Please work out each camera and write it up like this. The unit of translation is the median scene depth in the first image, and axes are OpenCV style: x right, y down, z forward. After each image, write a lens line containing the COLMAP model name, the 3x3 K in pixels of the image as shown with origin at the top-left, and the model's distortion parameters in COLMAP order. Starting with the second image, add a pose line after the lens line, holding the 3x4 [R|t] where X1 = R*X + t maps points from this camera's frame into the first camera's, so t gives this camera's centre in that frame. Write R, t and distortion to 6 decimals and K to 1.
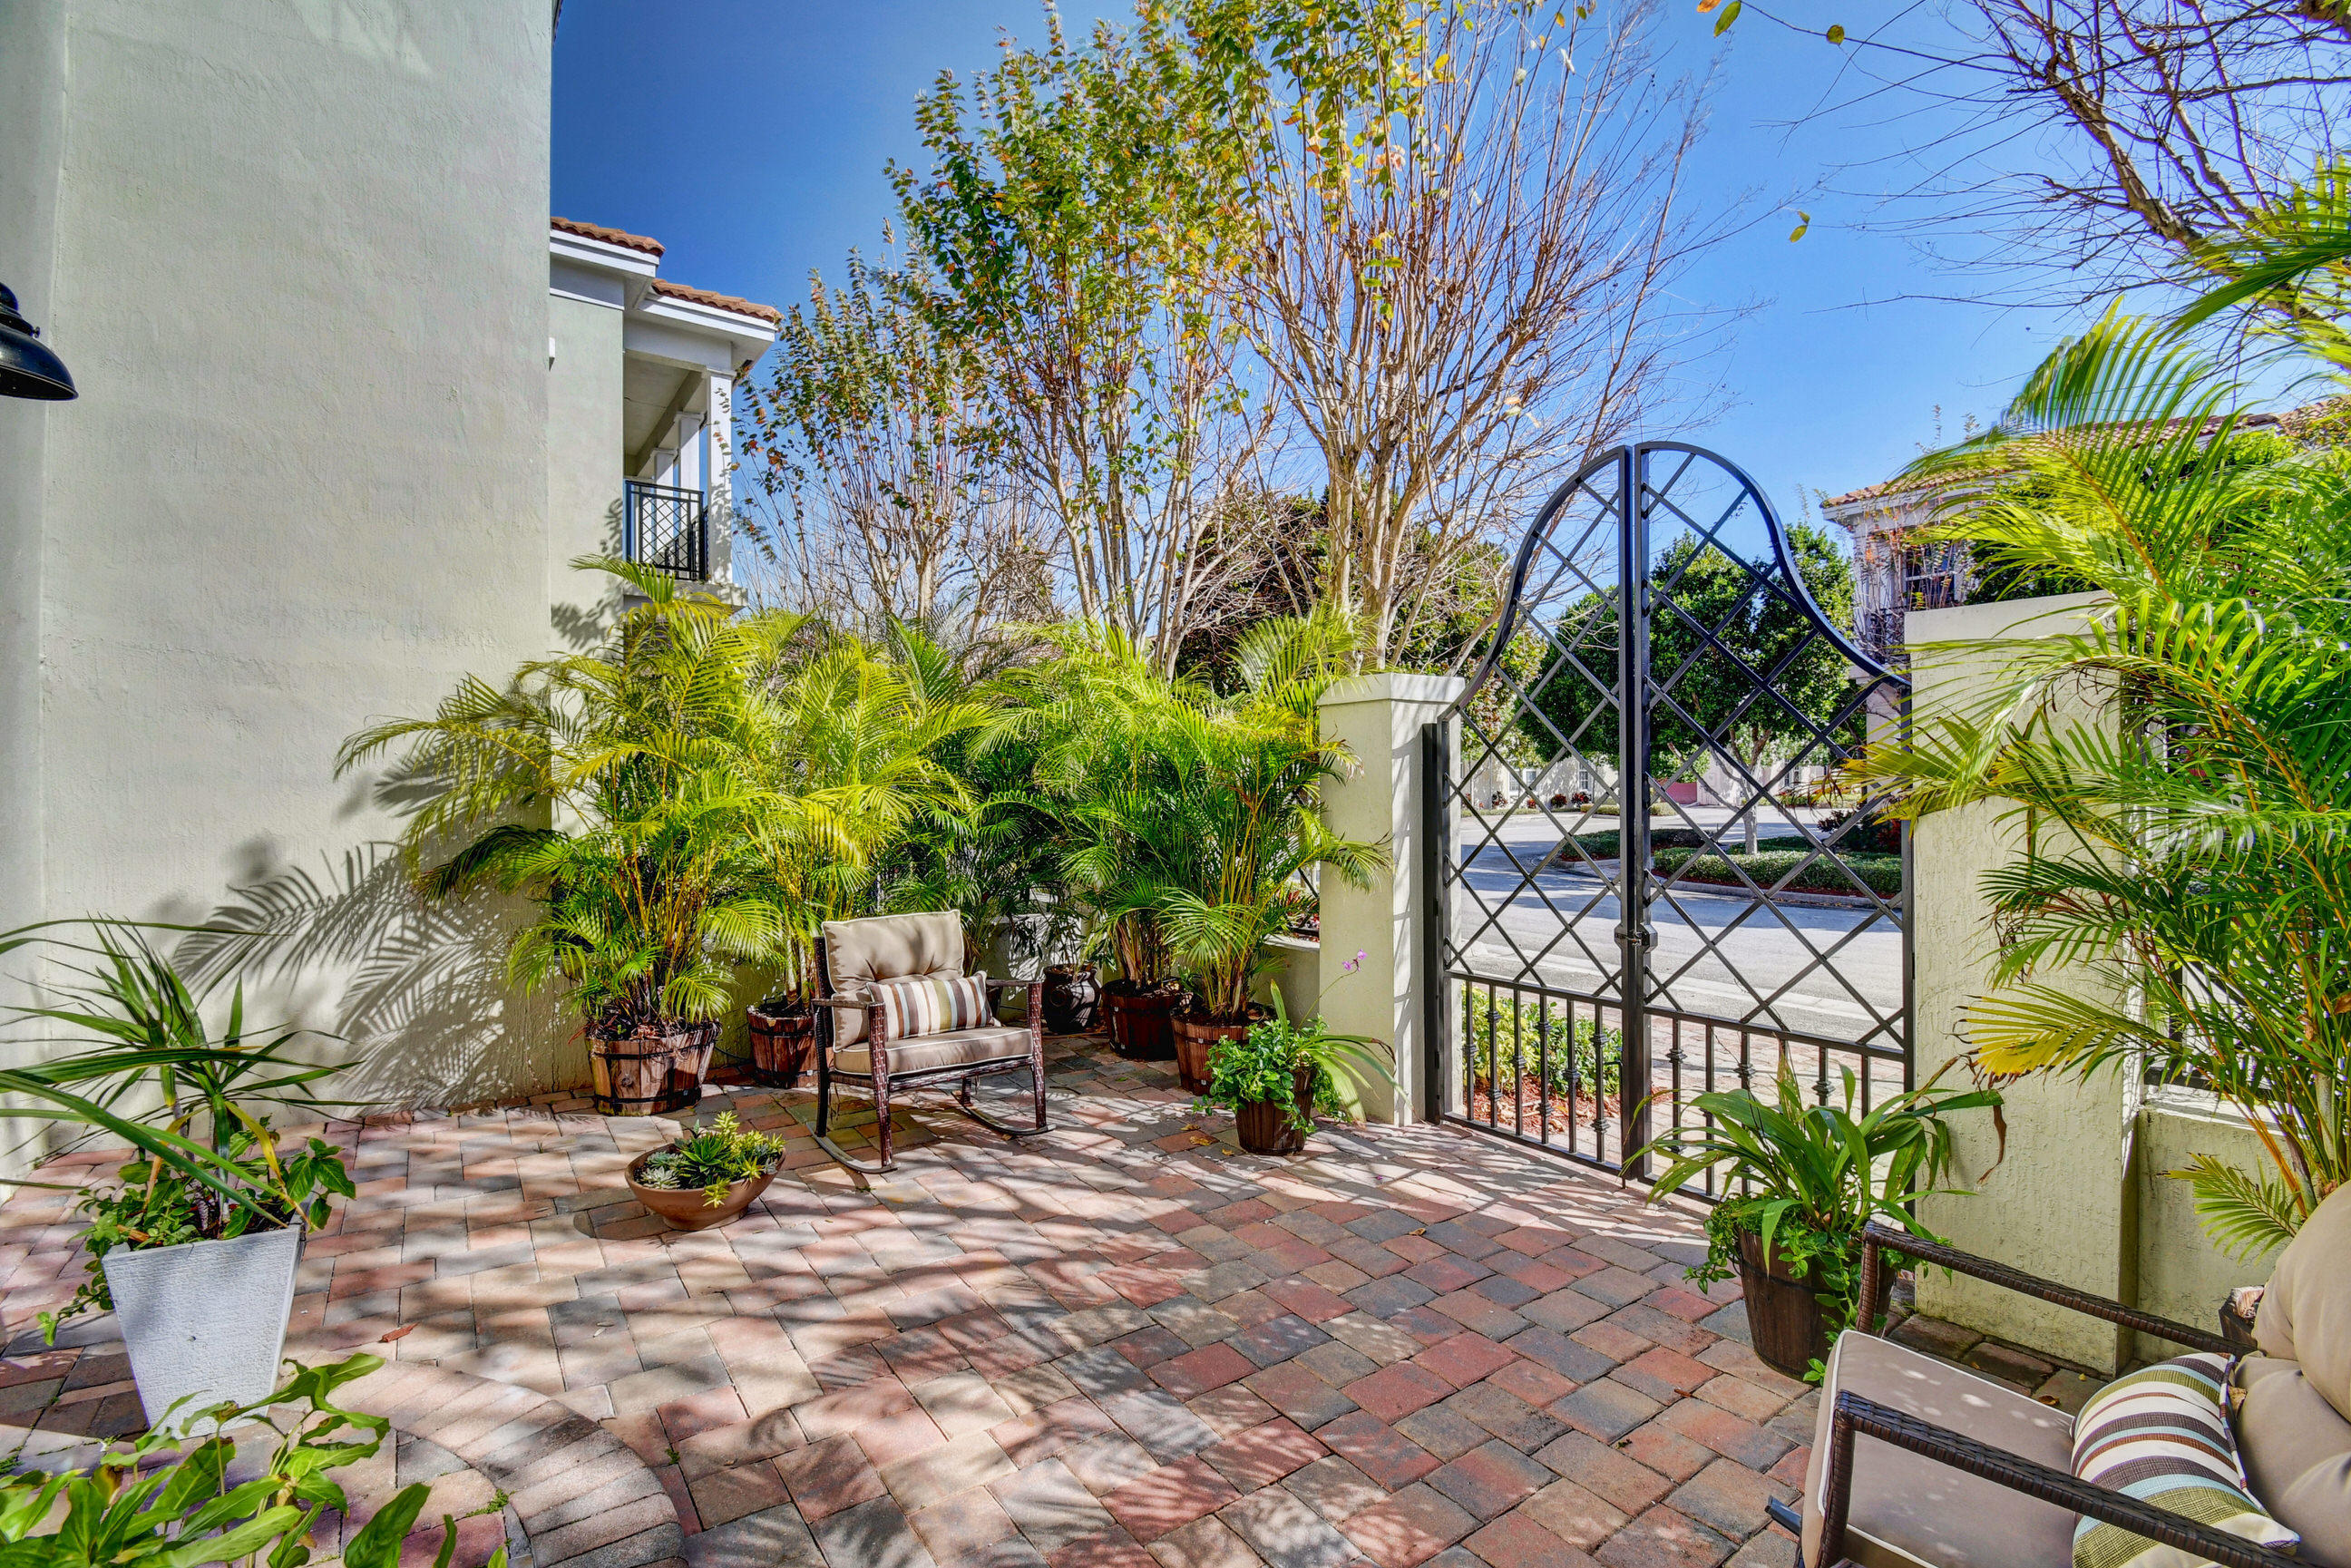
lens RADIAL K [[1051.5, 0, 1175.3], [0, 1051.5, 770.5], [0, 0, 1]] dist [0.005257, -0.015947]
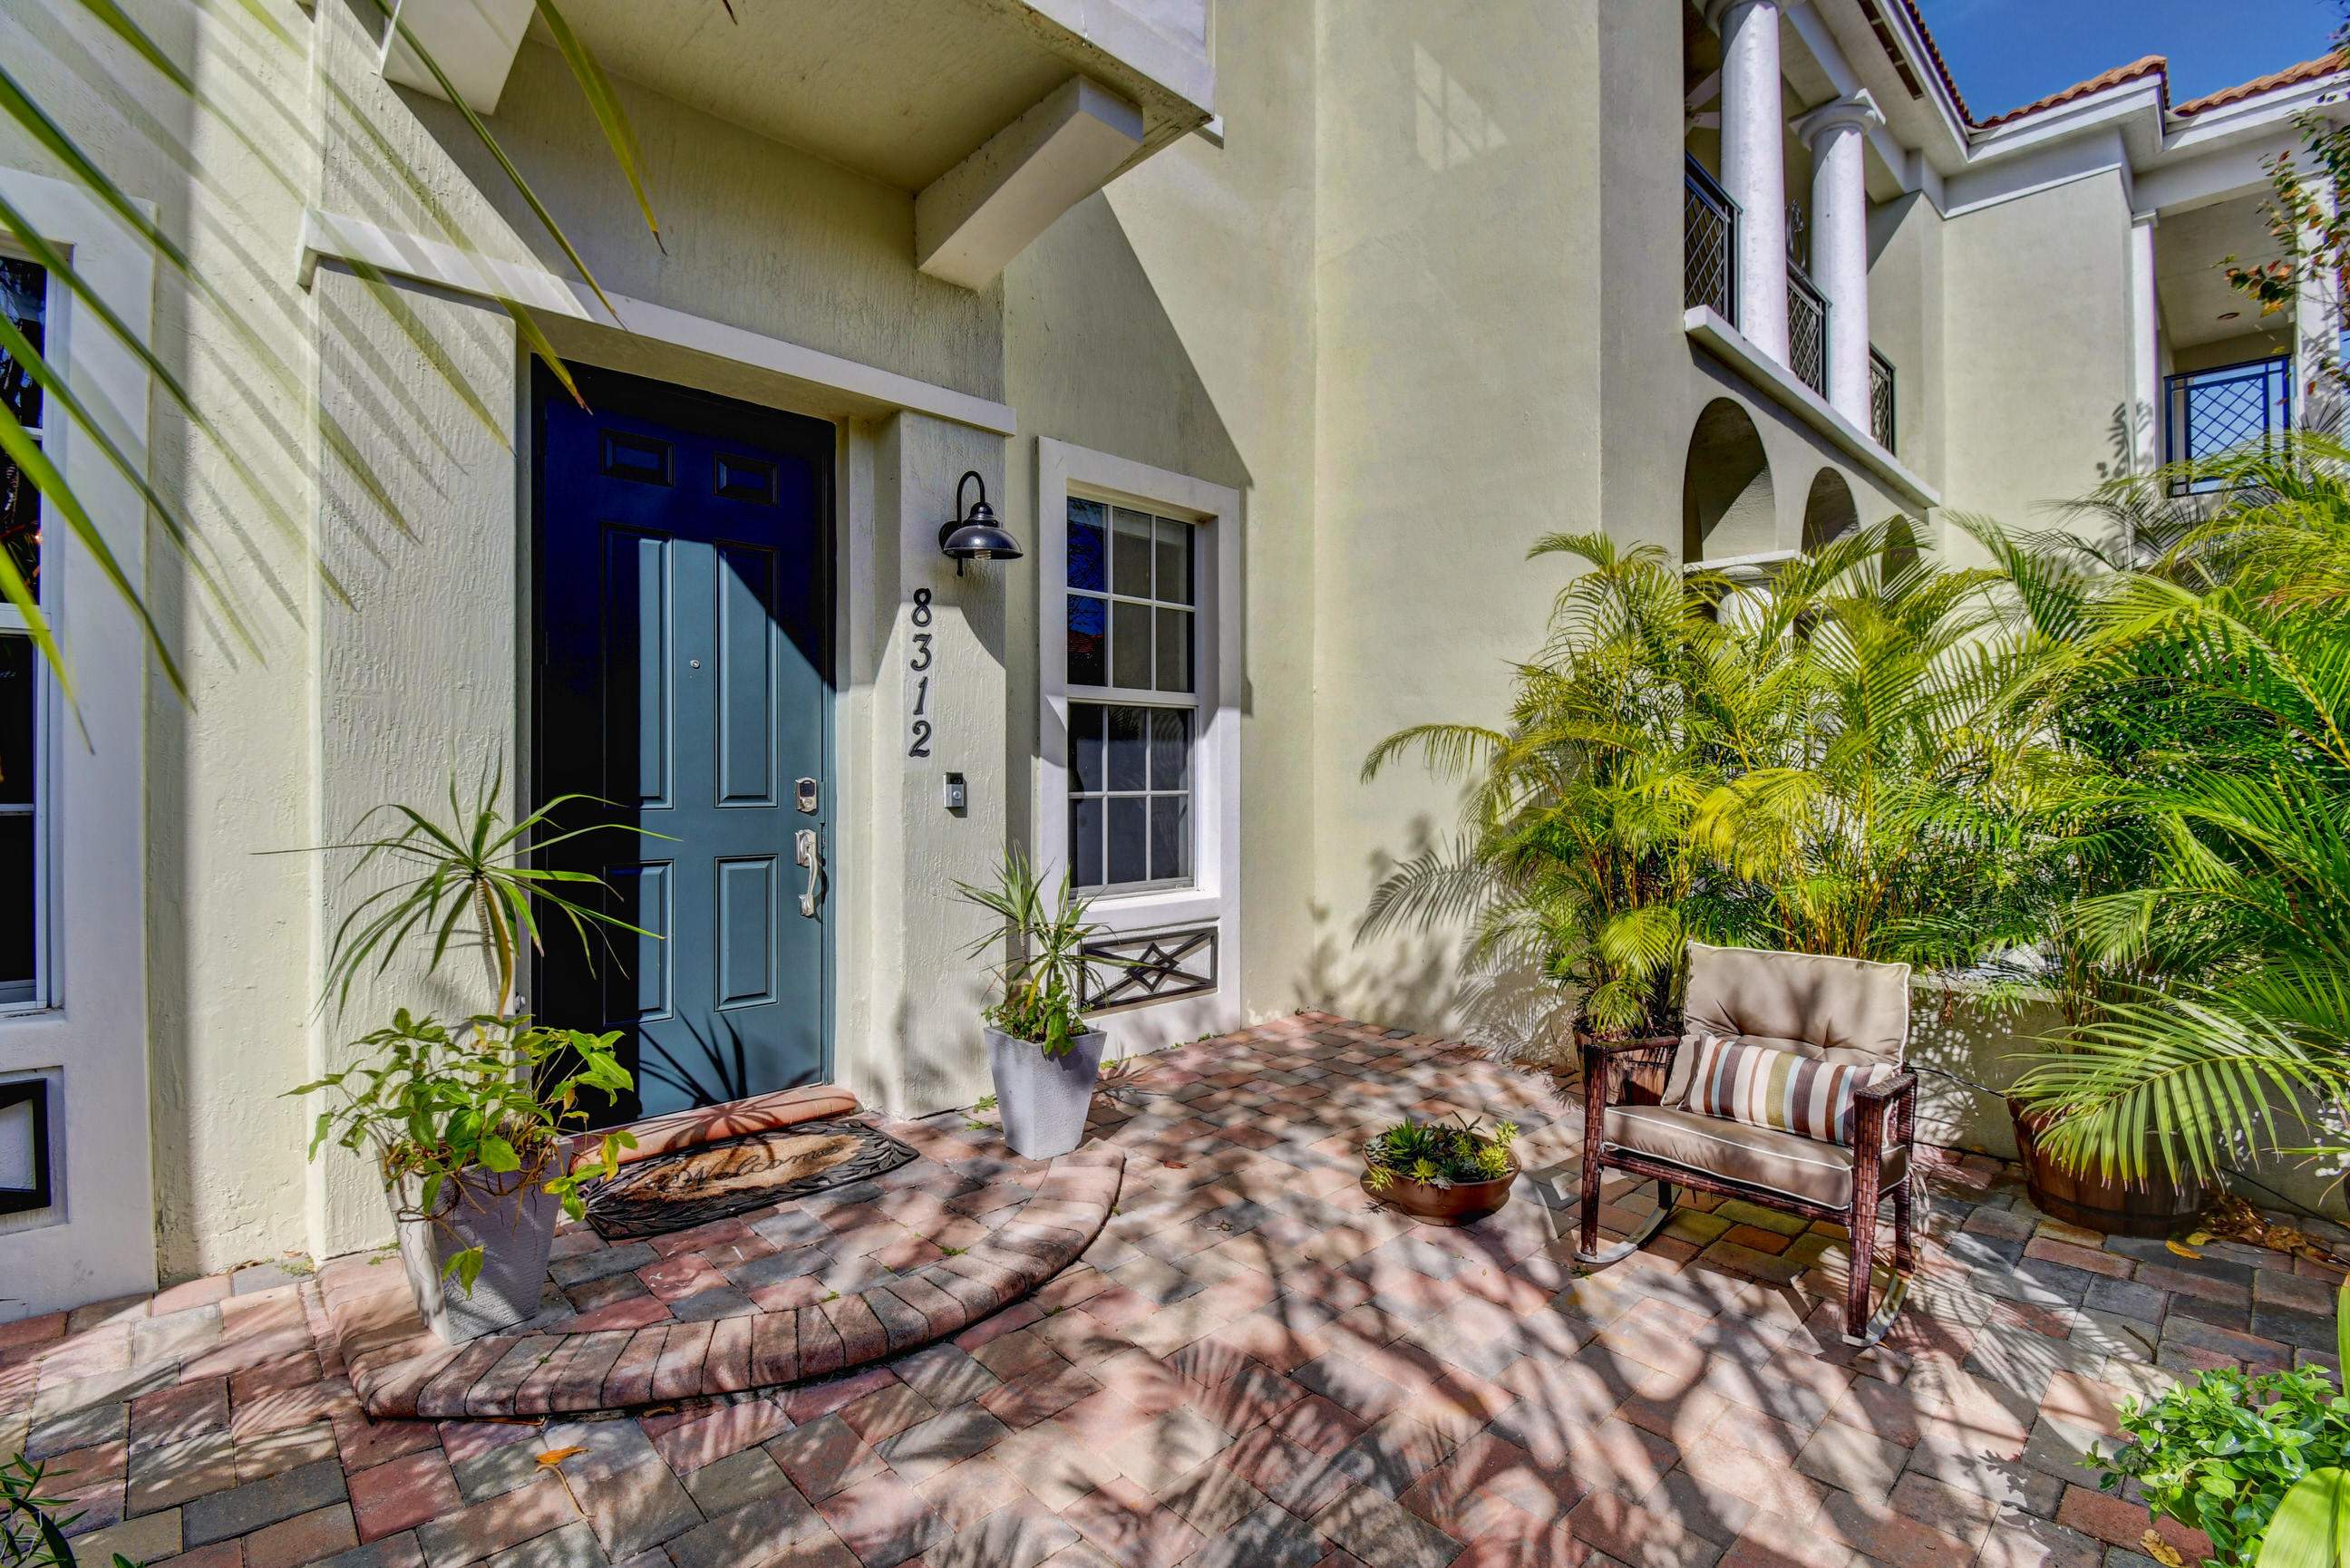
lens RADIAL K [[1050.9, 0, 1170.9], [0, 1050.9, 779.5], [0, 0, 1]] dist [0.005257, -0.015947]
pose [[0.127117, 0.004712, -0.991877, 0.442352], [0.011643, 0.999913, 0.006243, 0.013643], [0.991819, -0.012342, 0.127051, 0.576713]]
